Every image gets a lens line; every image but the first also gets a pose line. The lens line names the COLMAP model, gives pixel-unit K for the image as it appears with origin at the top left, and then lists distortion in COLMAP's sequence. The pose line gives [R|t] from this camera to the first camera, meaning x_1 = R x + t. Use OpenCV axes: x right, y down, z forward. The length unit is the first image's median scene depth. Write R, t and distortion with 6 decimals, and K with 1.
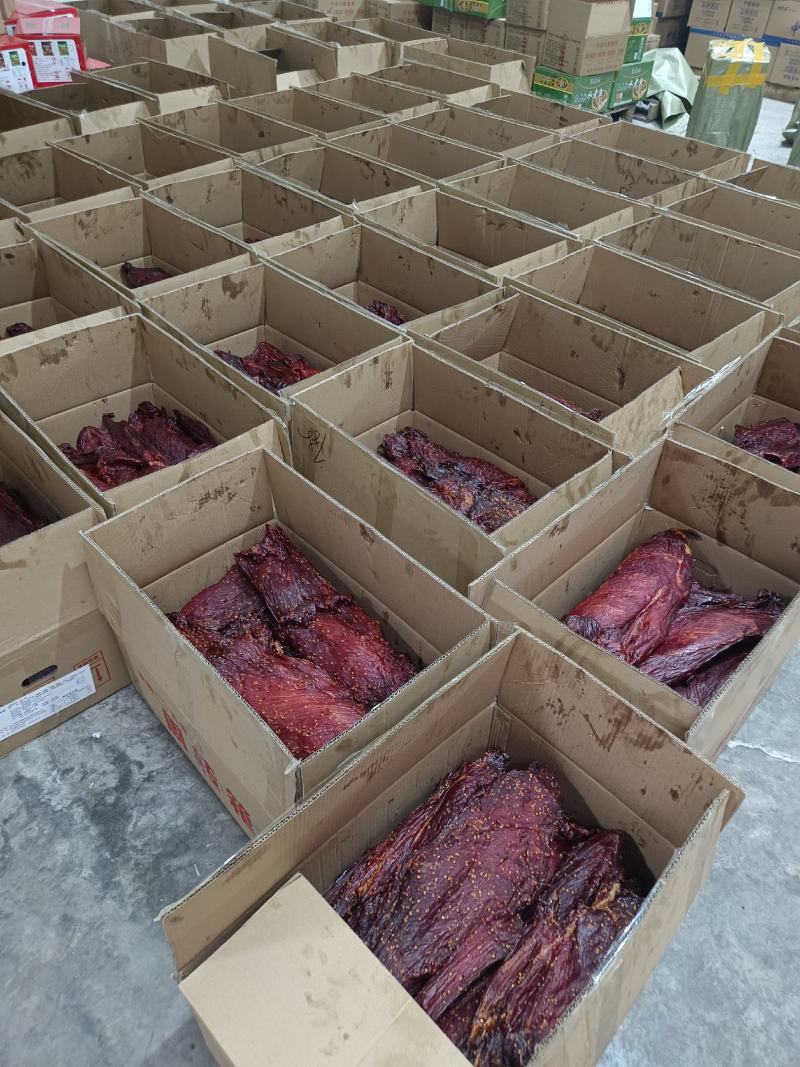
lens RADIAL K [[752.6, 0, 403.1], [0, 752.6, 526.2], [0, 0, 1]] dist [0.106452, -0.097578]
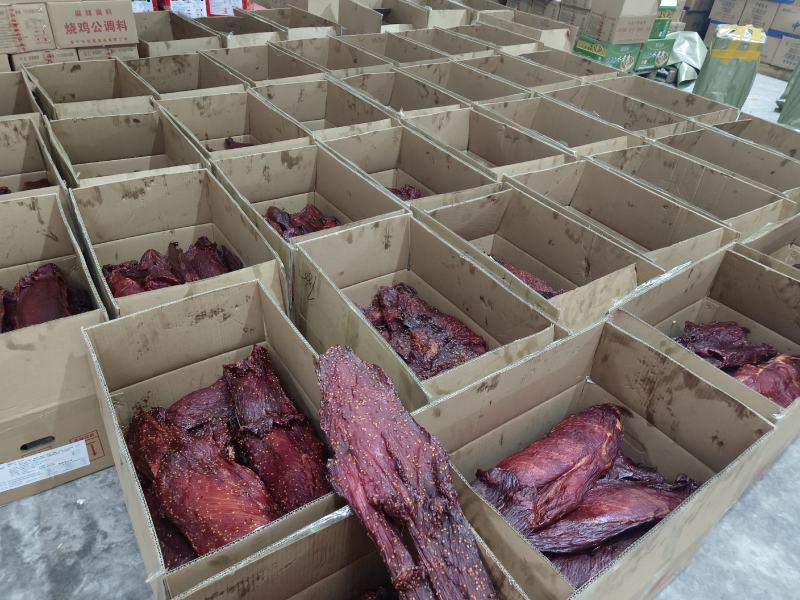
lens RADIAL K [[564.3, 0, 400.0], [0, 564.3, 300.0], [0, 0, 1]] dist [0.106452, -0.097578]
pose [[0.983028, 0.137204, -0.121778, 0.117869], [-0.149805, 0.983528, -0.101150, -0.012697], [0.105894, 0.117676, 0.987390, 0.108537]]
